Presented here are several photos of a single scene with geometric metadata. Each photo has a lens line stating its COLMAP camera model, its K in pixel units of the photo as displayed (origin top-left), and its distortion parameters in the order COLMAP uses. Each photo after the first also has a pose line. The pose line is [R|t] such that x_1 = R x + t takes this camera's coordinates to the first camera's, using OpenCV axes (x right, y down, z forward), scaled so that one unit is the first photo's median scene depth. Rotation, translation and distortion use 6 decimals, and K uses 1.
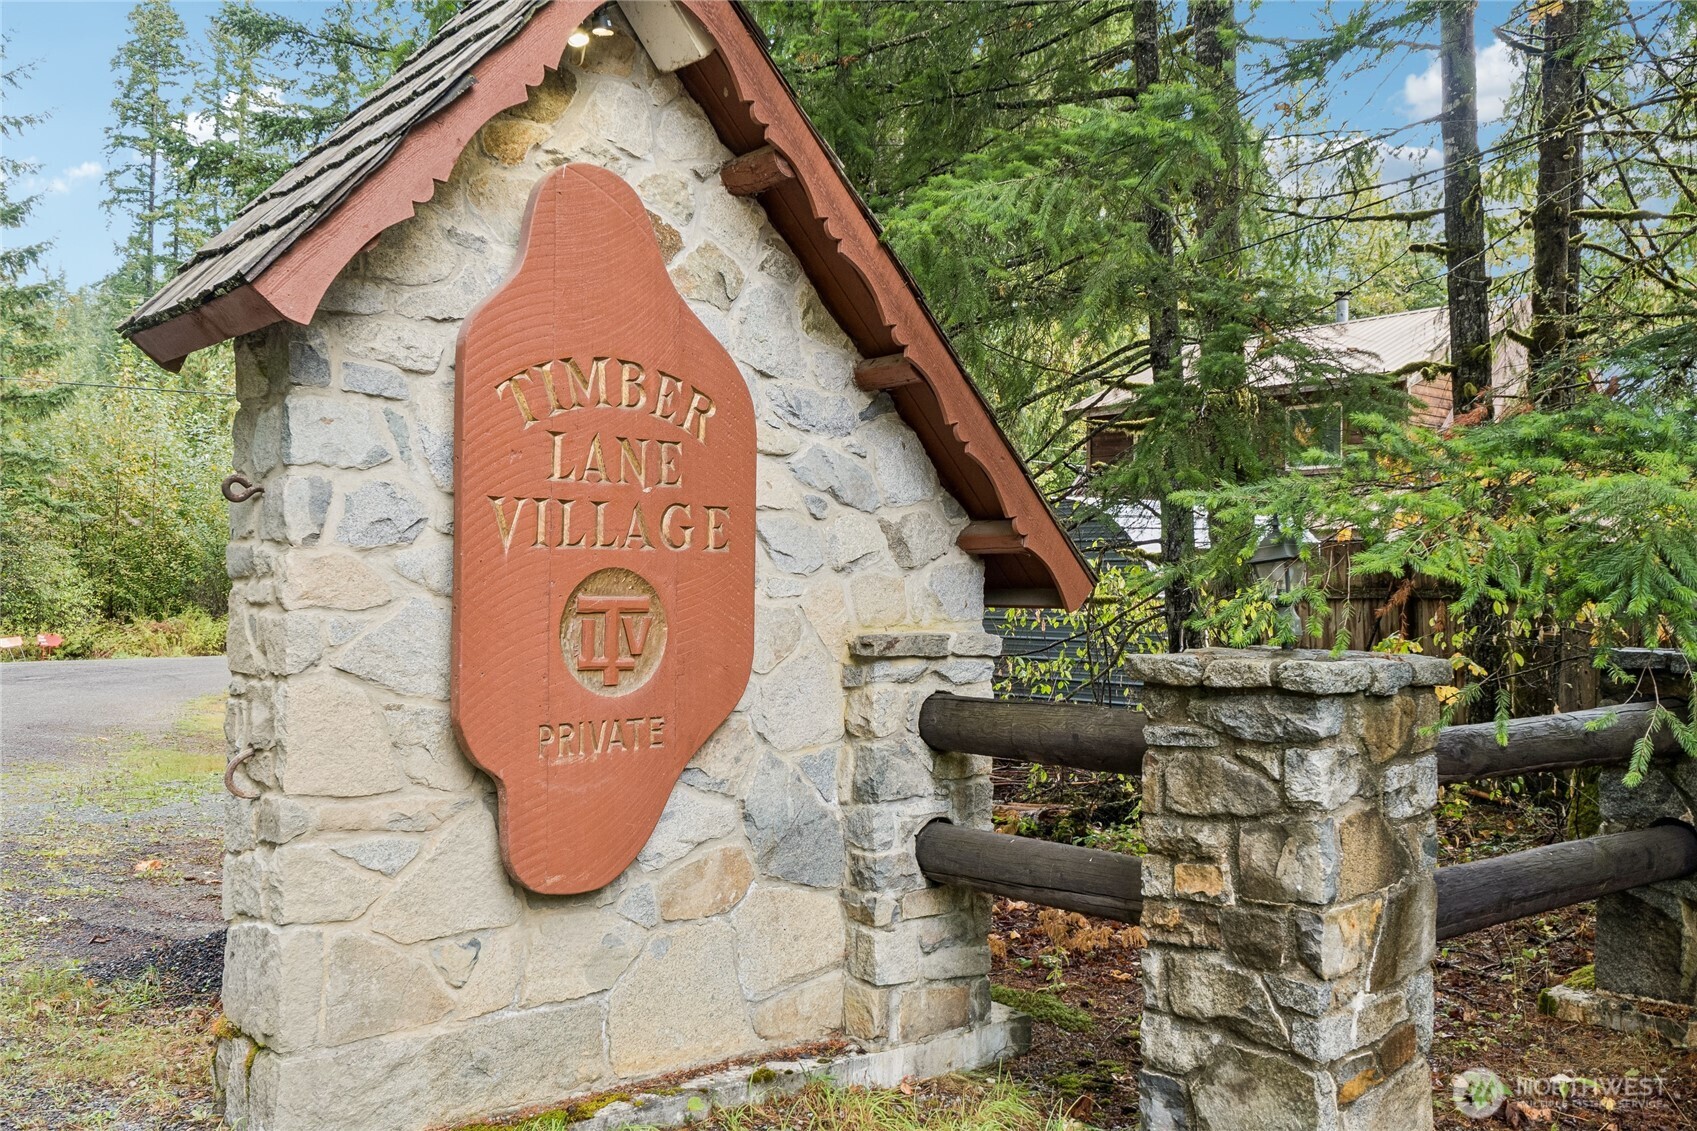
lens RADIAL K [[1387.5, 0, 848.5], [0, 1387.5, 565.5], [0, 0, 1]] dist [0.008471, -0.006569]
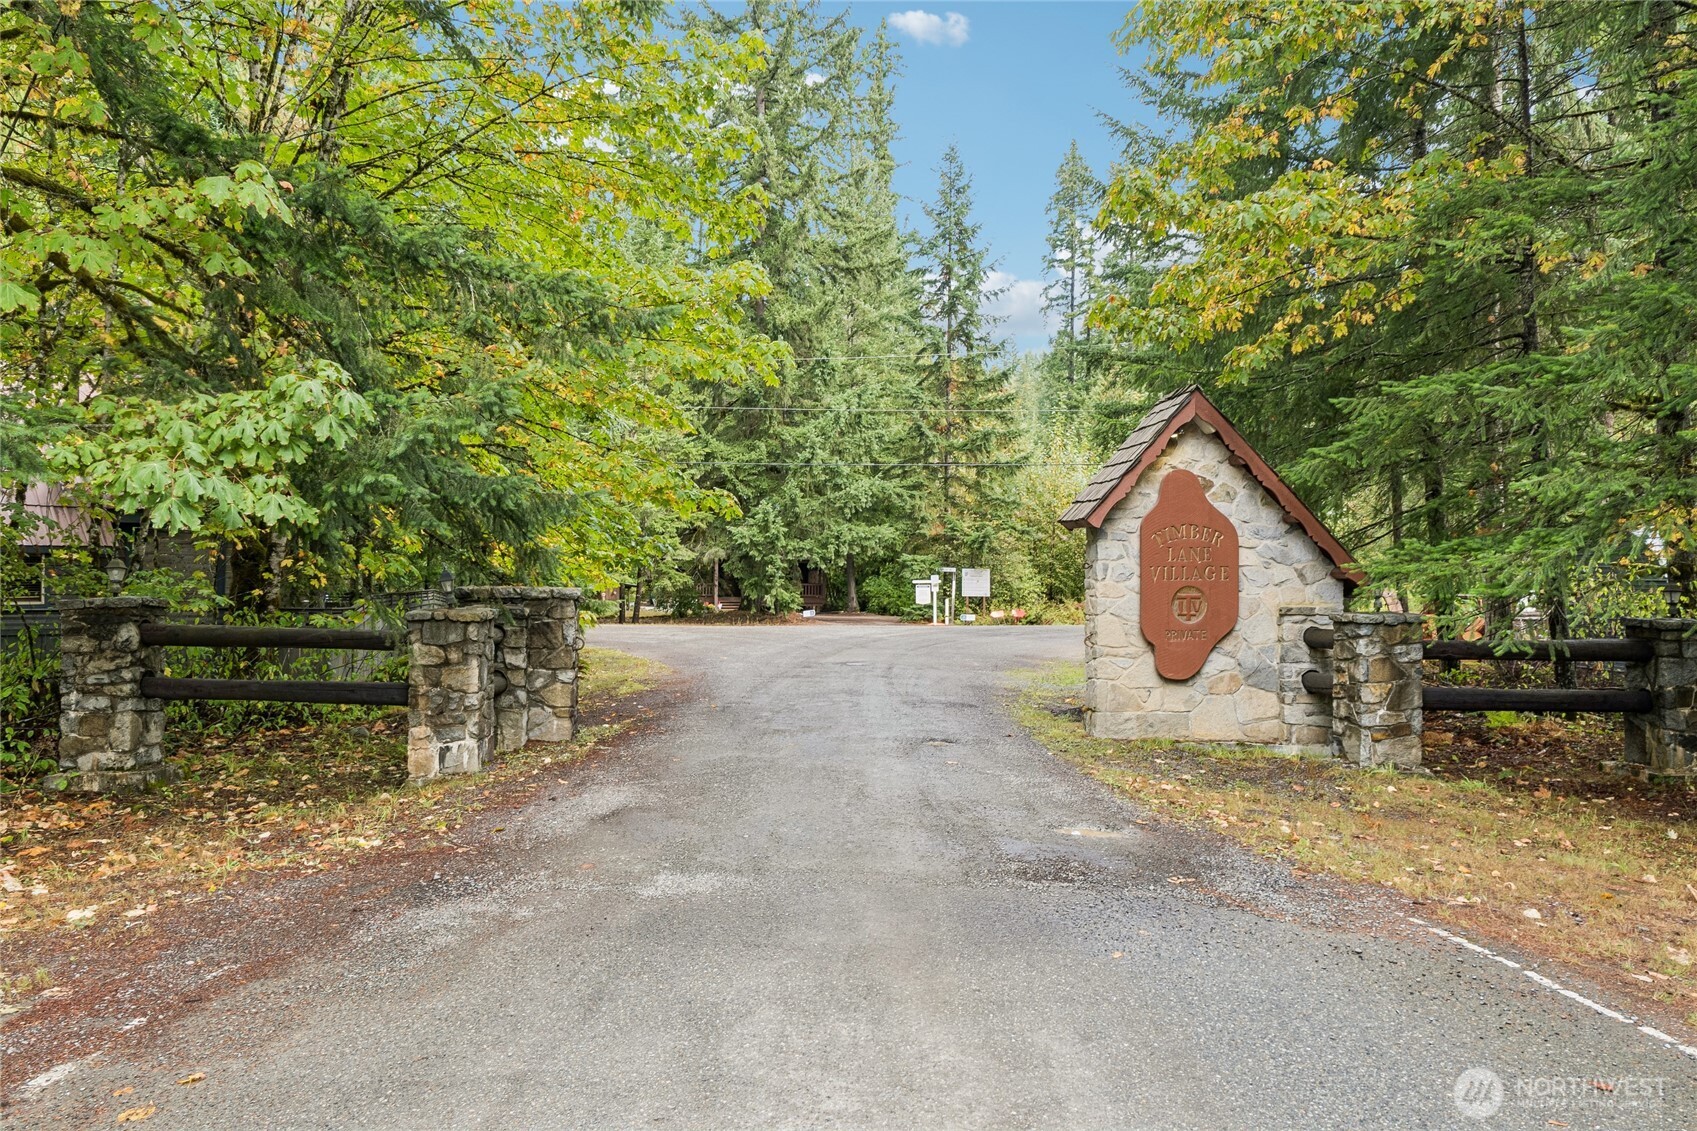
lens RADIAL K [[1262.3, 0, 848.5], [0, 1262.3, 565.5], [0, 0, 1]] dist [-0.001630, 0.000805]
pose [[0.799176, -0.008579, -0.601036, 0.911845], [0.013807, 0.999896, 0.004087, -0.064161], [0.600938, -0.011565, 0.799212, -1.757644]]
